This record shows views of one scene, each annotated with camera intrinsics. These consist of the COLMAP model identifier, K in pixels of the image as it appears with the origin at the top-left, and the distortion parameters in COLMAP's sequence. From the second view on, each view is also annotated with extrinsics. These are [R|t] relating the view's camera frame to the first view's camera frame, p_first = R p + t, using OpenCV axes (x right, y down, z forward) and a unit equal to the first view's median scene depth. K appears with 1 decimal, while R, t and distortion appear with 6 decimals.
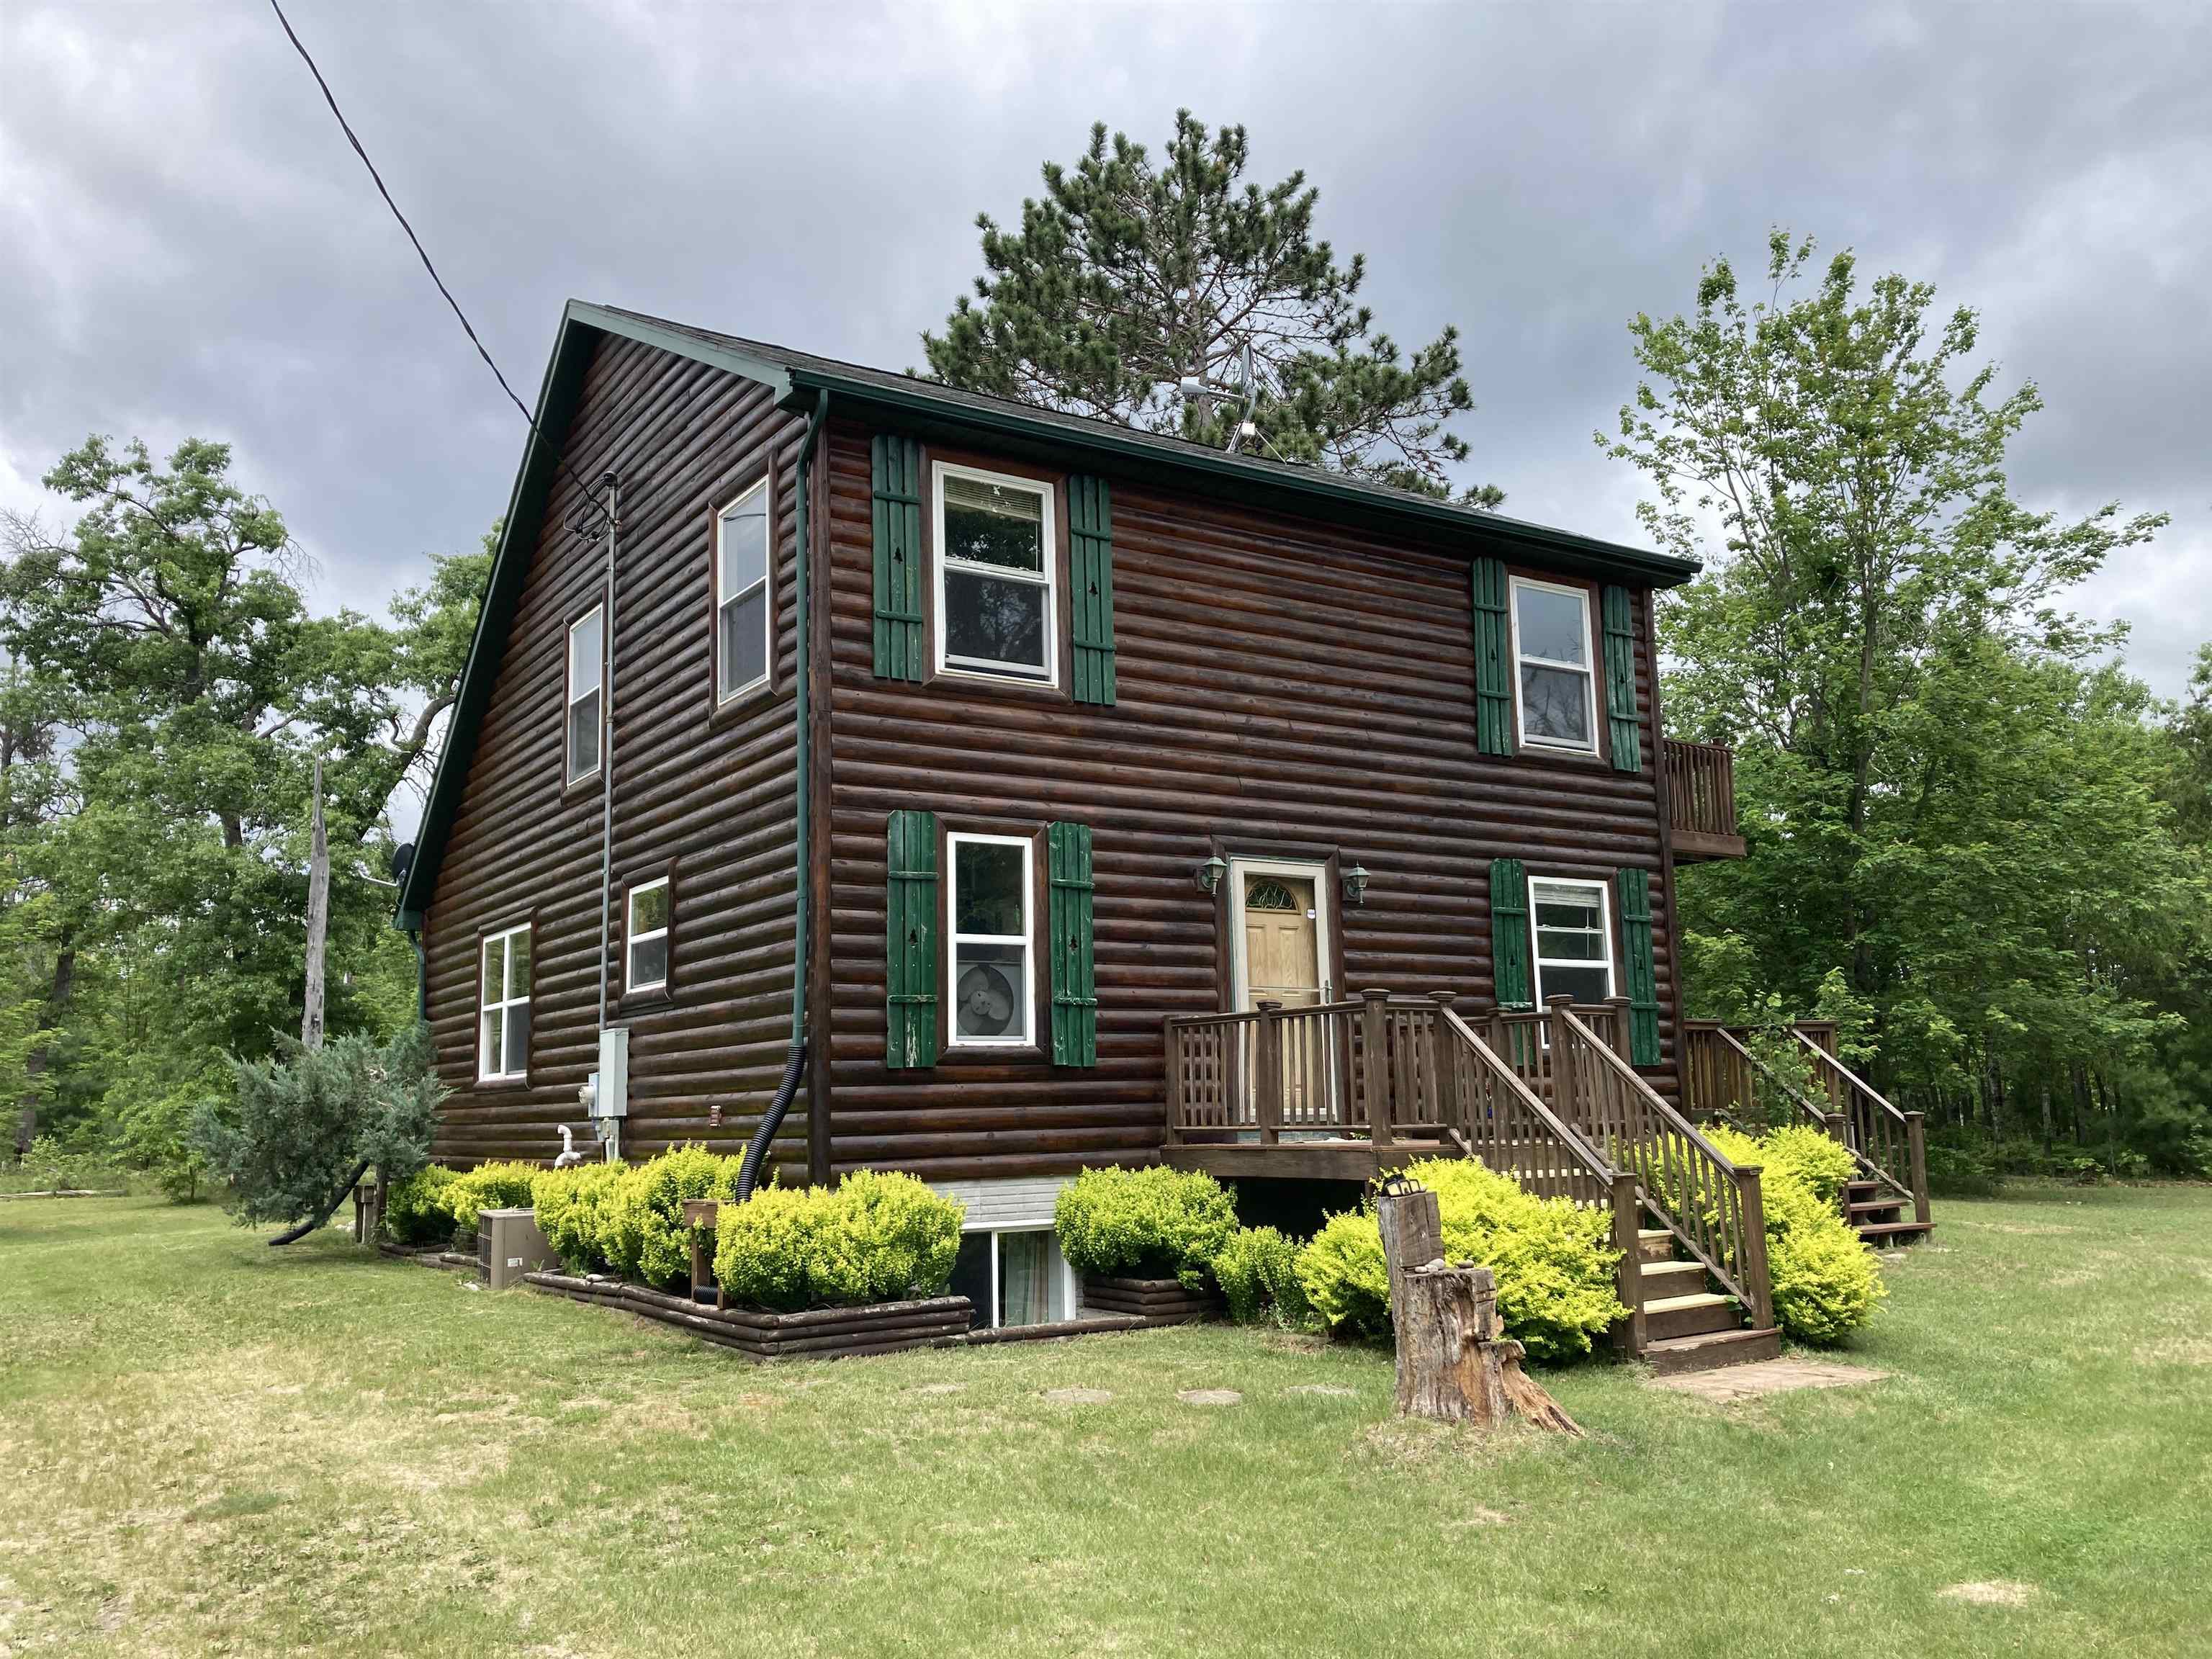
lens RADIAL K [[1815.1, 0, 1106.0], [0, 1815.1, 829.5], [0, 0, 1]] dist [0.004290, 0.000421]
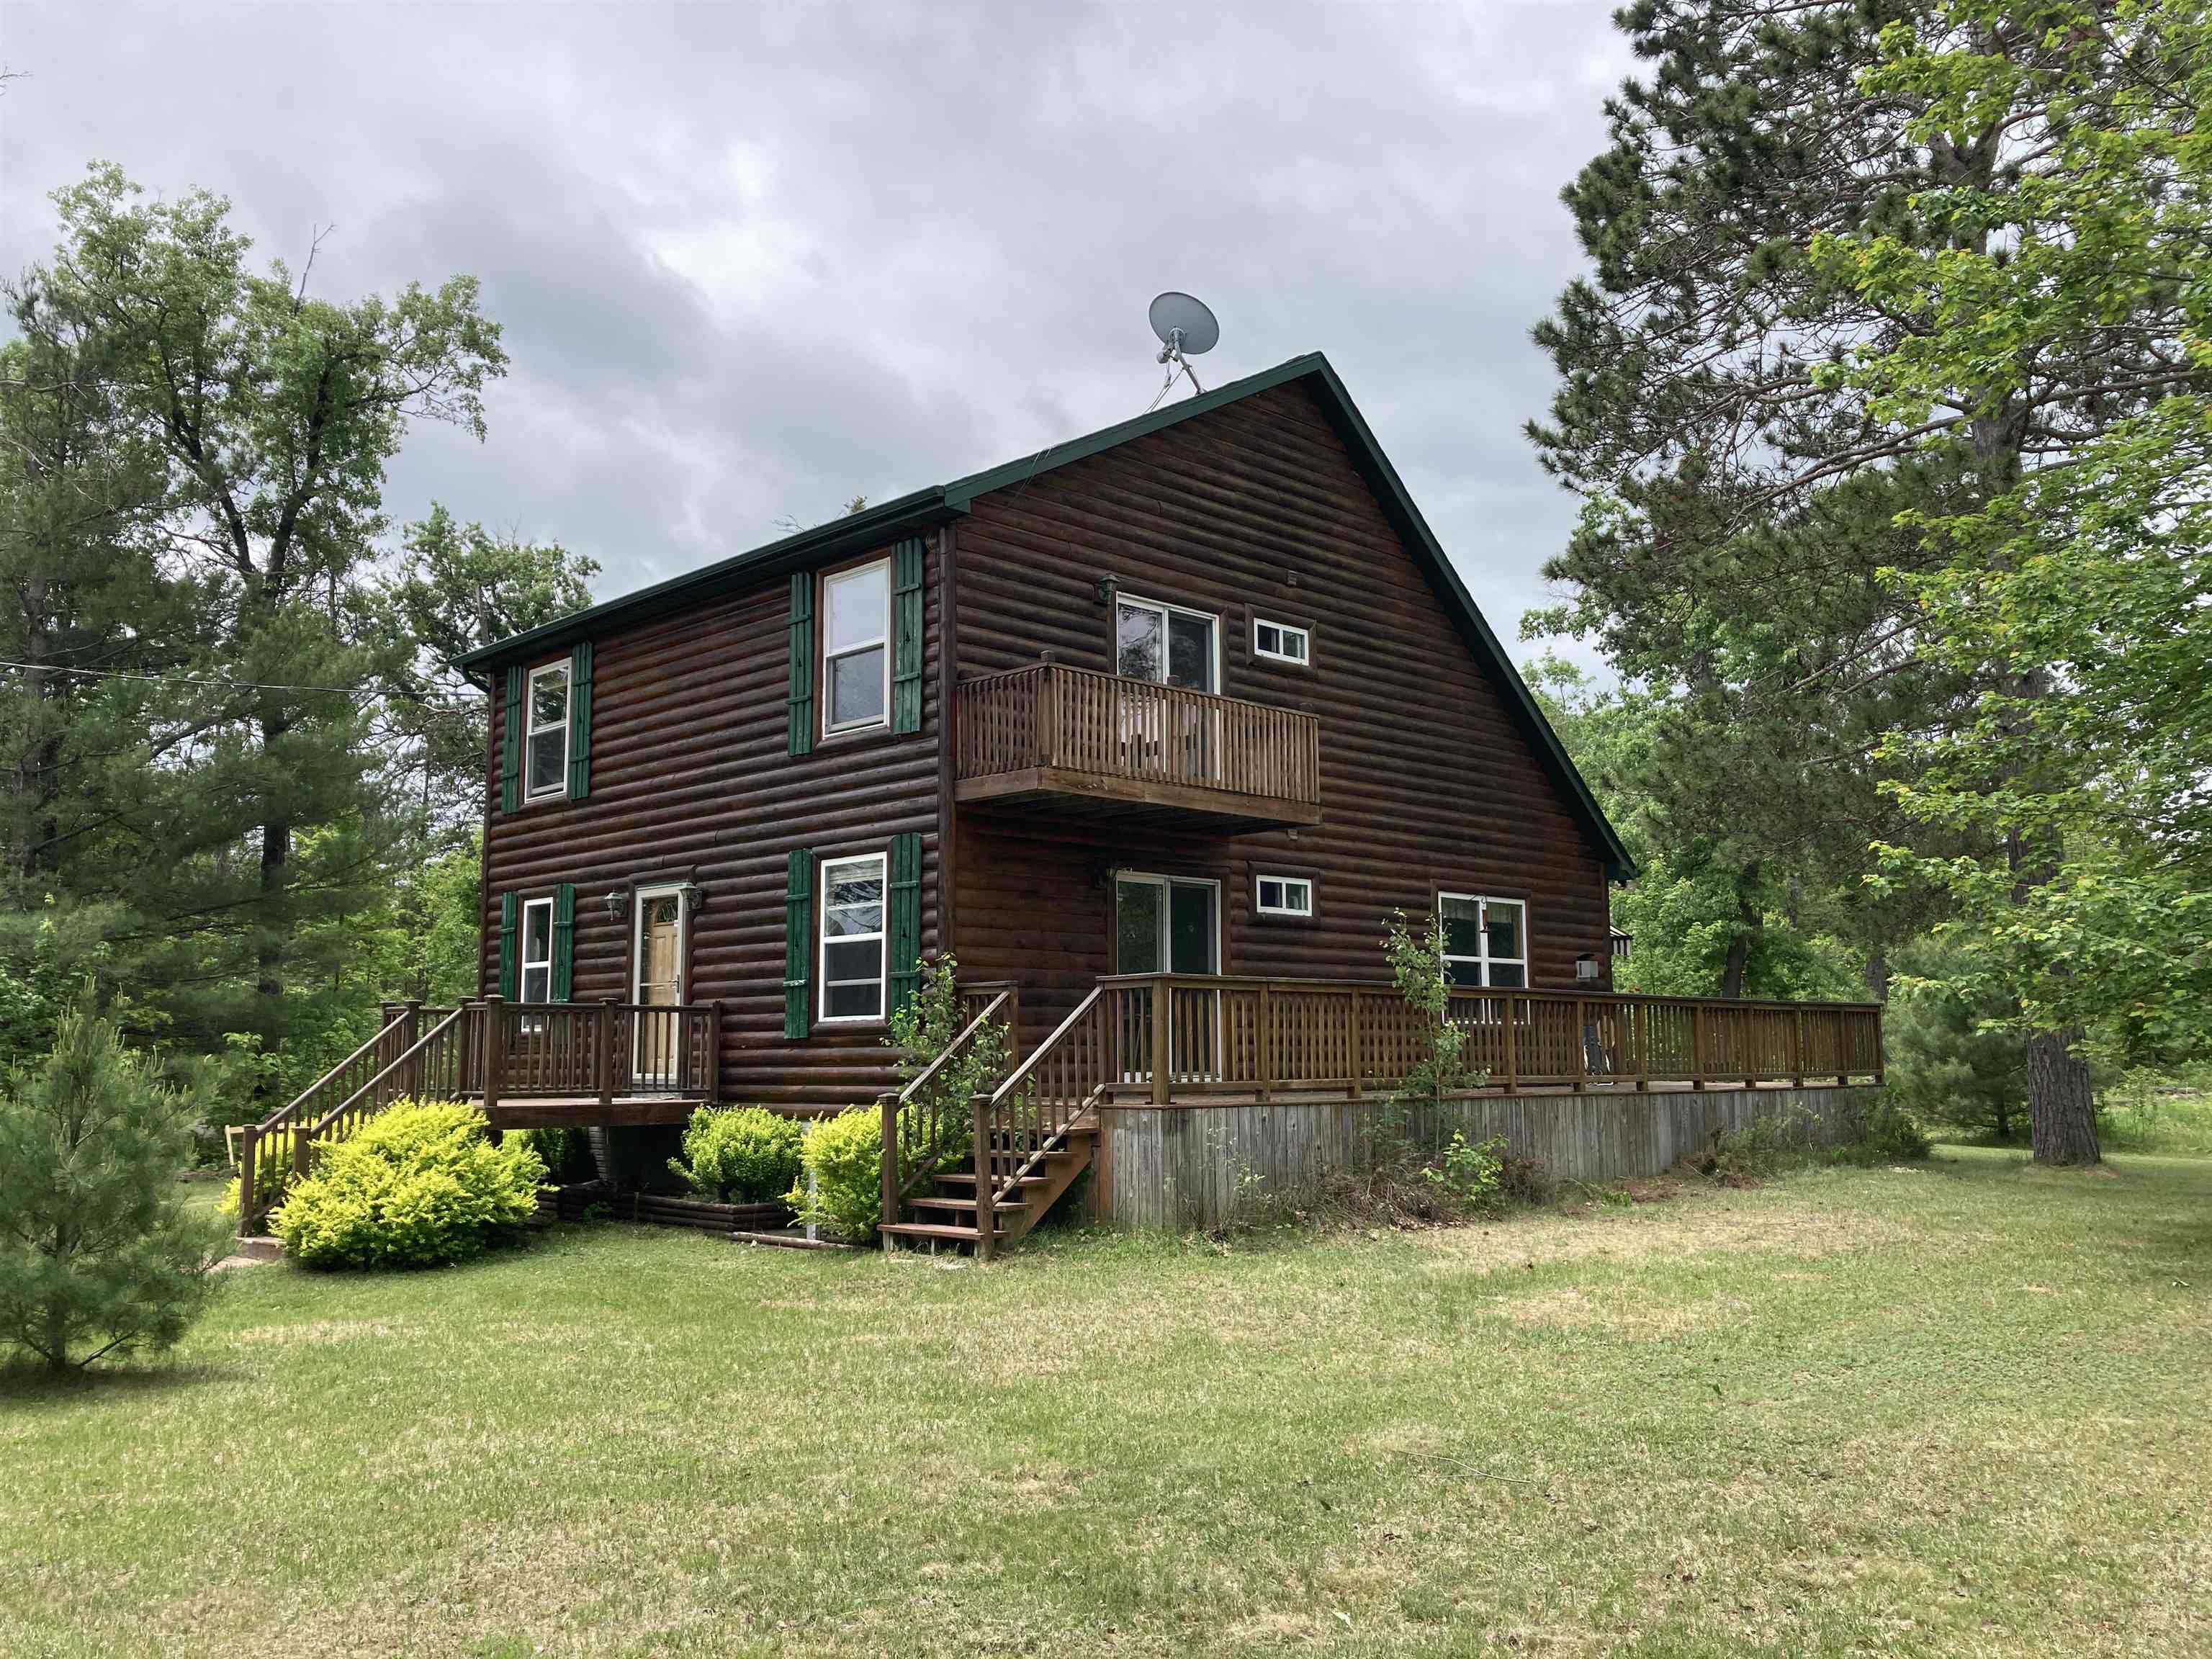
lens RADIAL K [[1853.1, 0, 1106.0], [0, 1853.1, 829.5], [0, 0, 1]] dist [-0.001380, -0.000334]
pose [[0.207096, -0.108131, -0.972326, 1.343352], [0.147978, 0.985900, -0.078123, 0.118533], [0.967064, -0.127704, 0.220177, 0.936346]]
